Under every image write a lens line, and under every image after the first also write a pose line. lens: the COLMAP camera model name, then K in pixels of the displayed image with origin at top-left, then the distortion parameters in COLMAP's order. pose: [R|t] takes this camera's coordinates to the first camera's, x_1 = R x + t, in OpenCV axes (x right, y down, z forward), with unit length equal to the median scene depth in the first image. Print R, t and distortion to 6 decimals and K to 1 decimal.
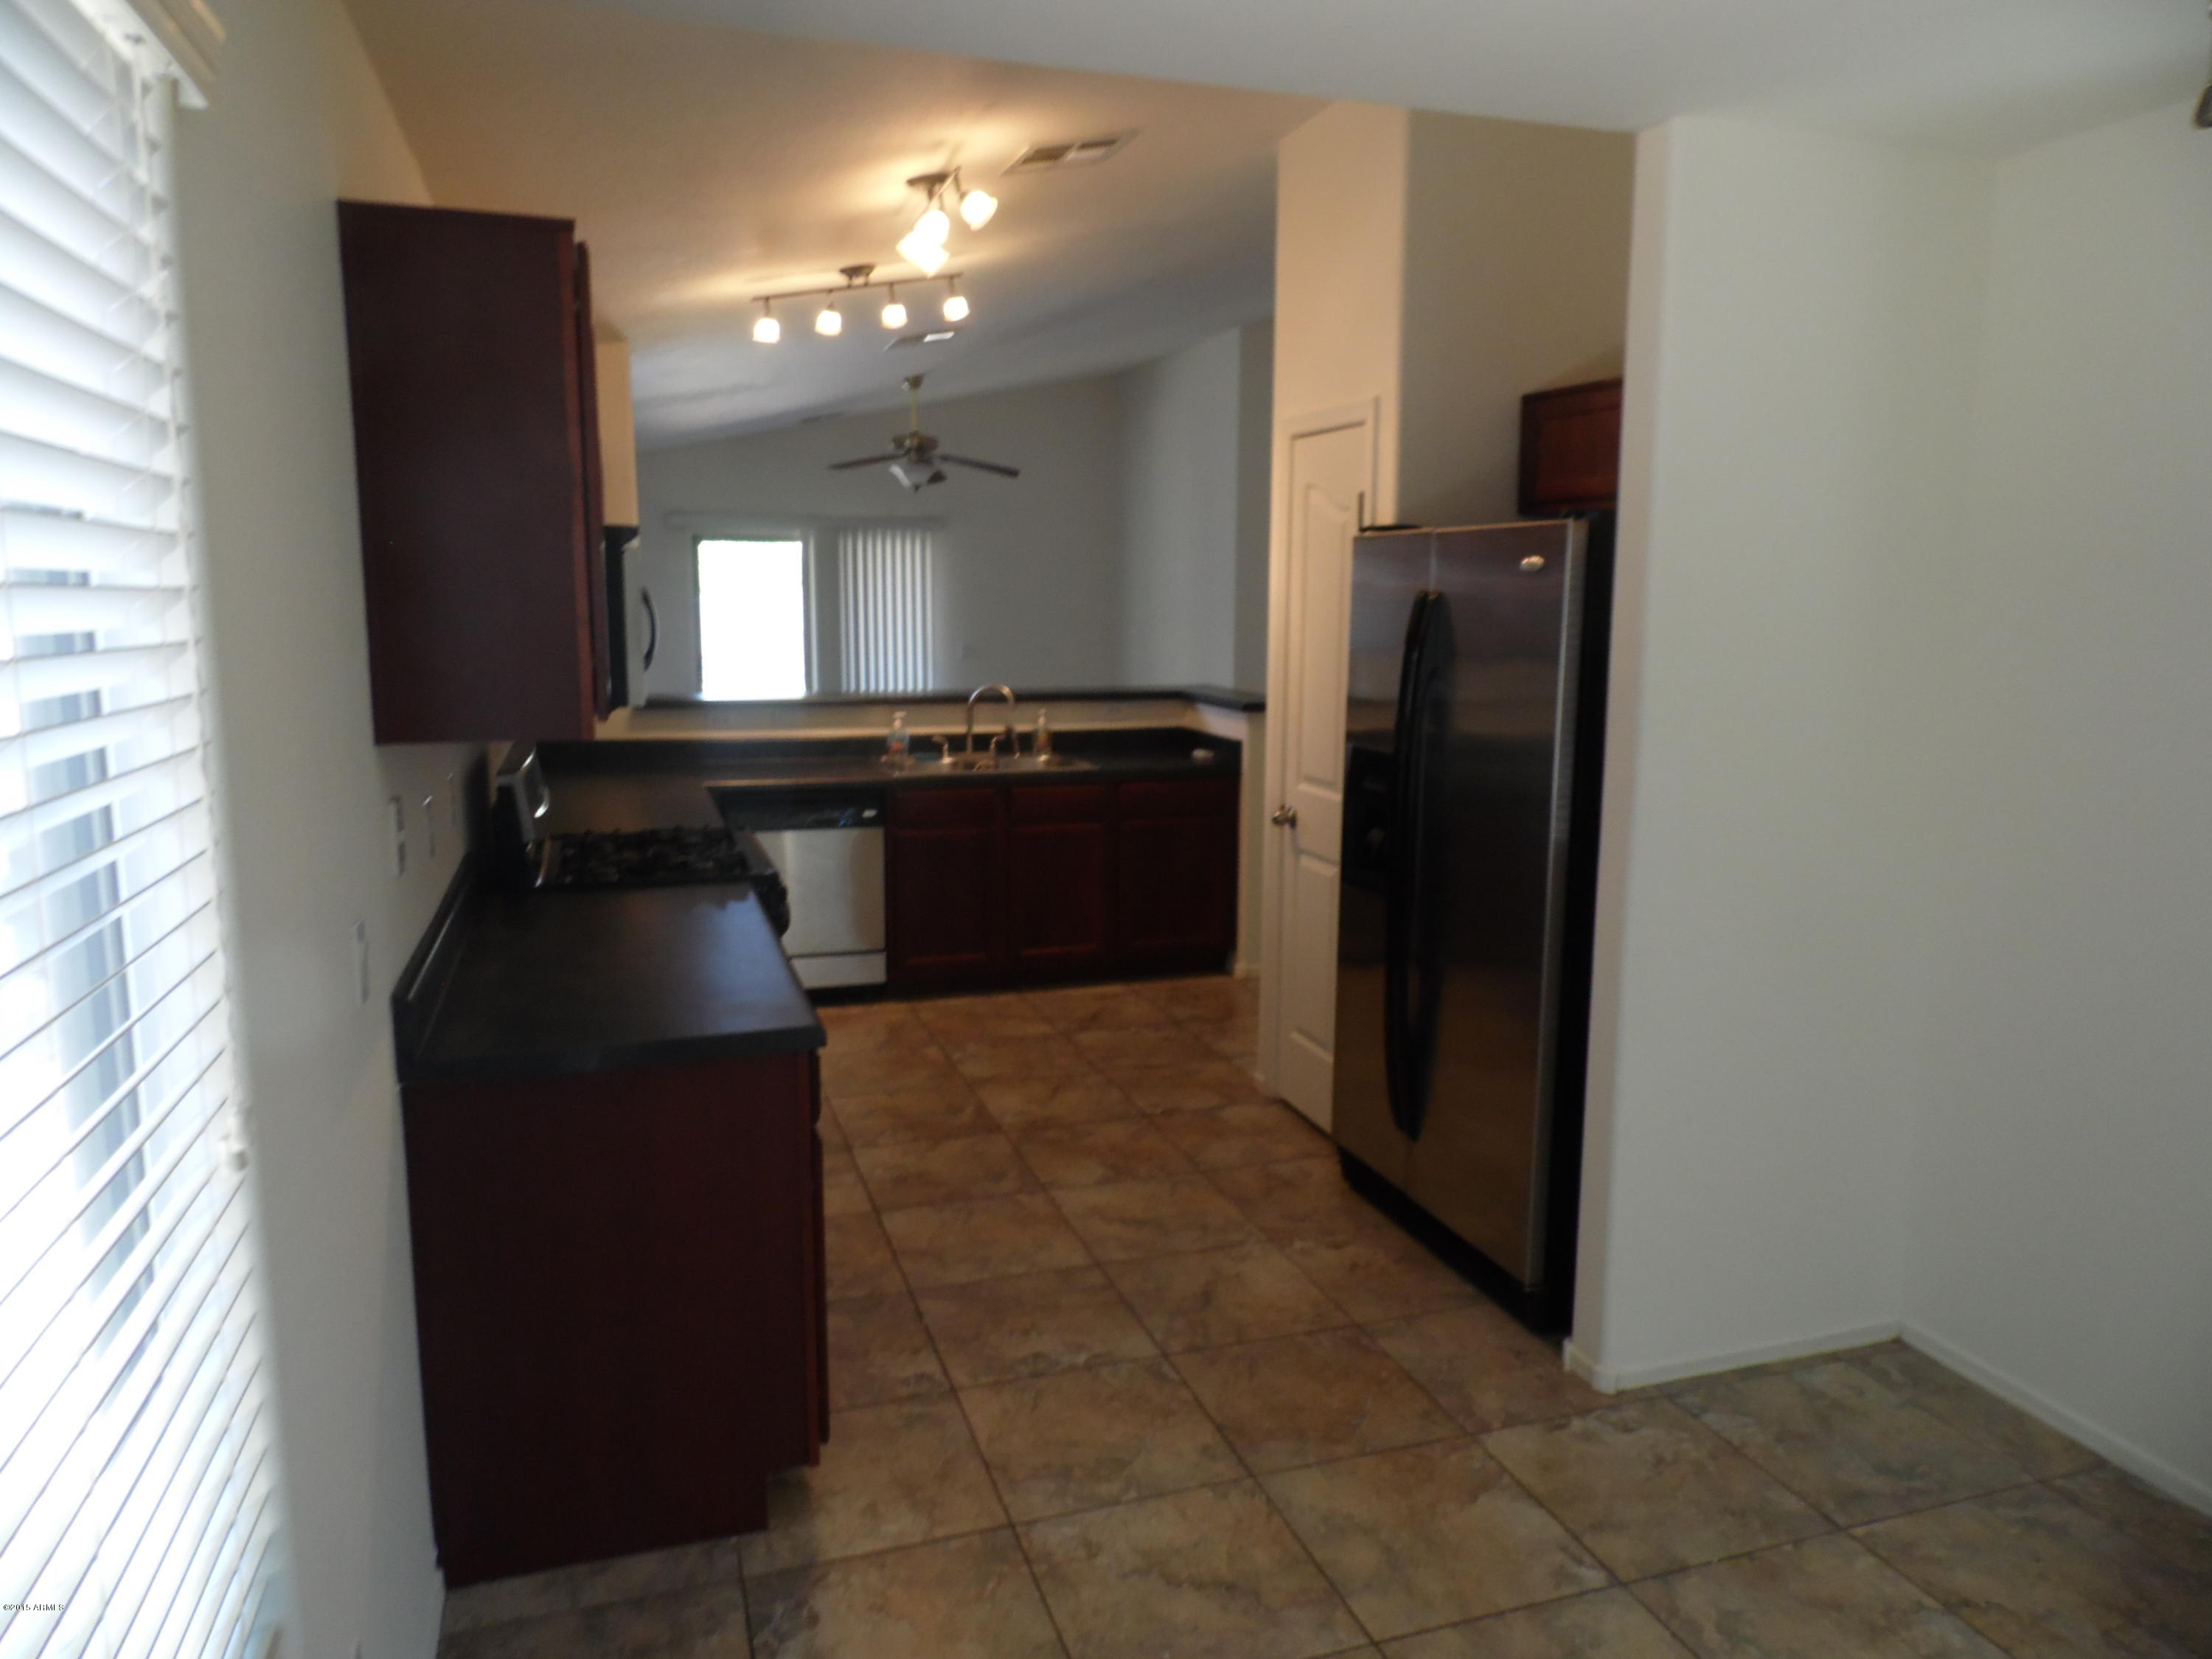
lens RADIAL K [[1477.4, 0, 1115.7], [0, 1477.4, 830.9], [0, 0, 1]] dist [-0.002901, -0.003679]
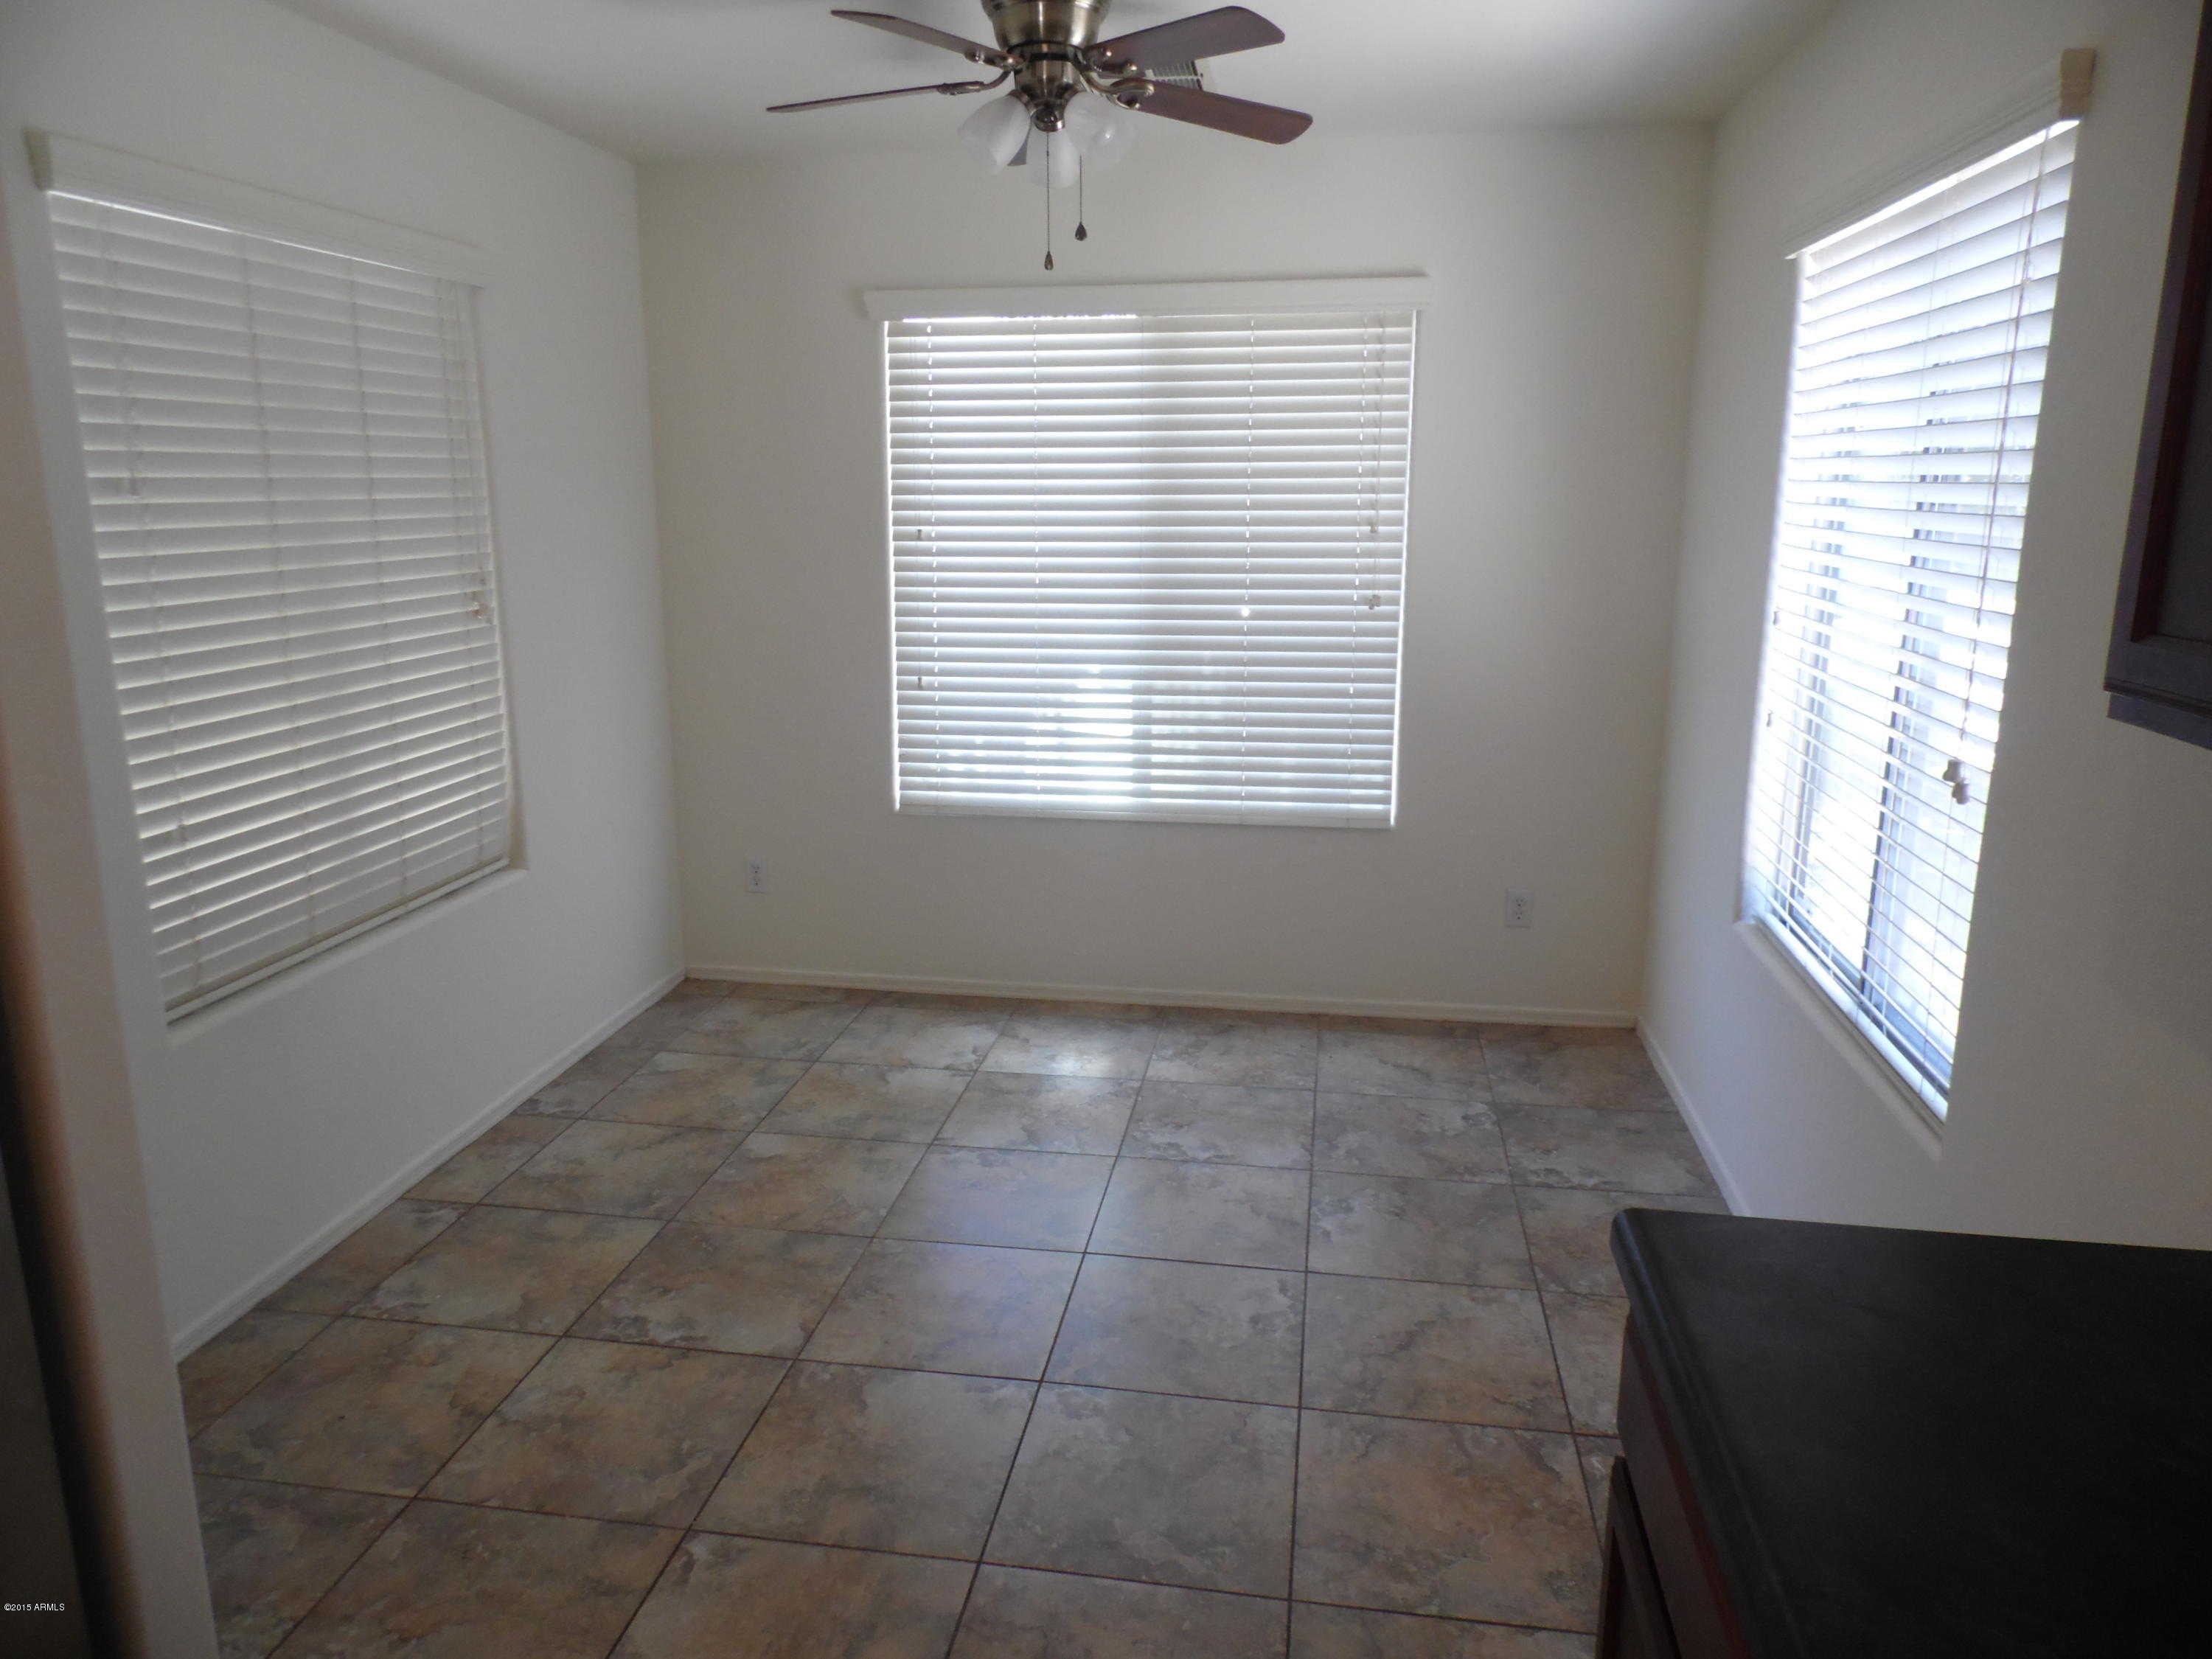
lens RADIAL K [[1477.4, 0, 1105.2], [0, 1477.4, 831.5], [0, 0, 1]] dist [-0.002901, -0.003679]
pose [[-0.884862, -0.114582, 0.451543, -0.158719], [0.062403, 0.931390, 0.358635, -0.133684], [-0.461656, 0.345520, -0.817001, 0.903486]]
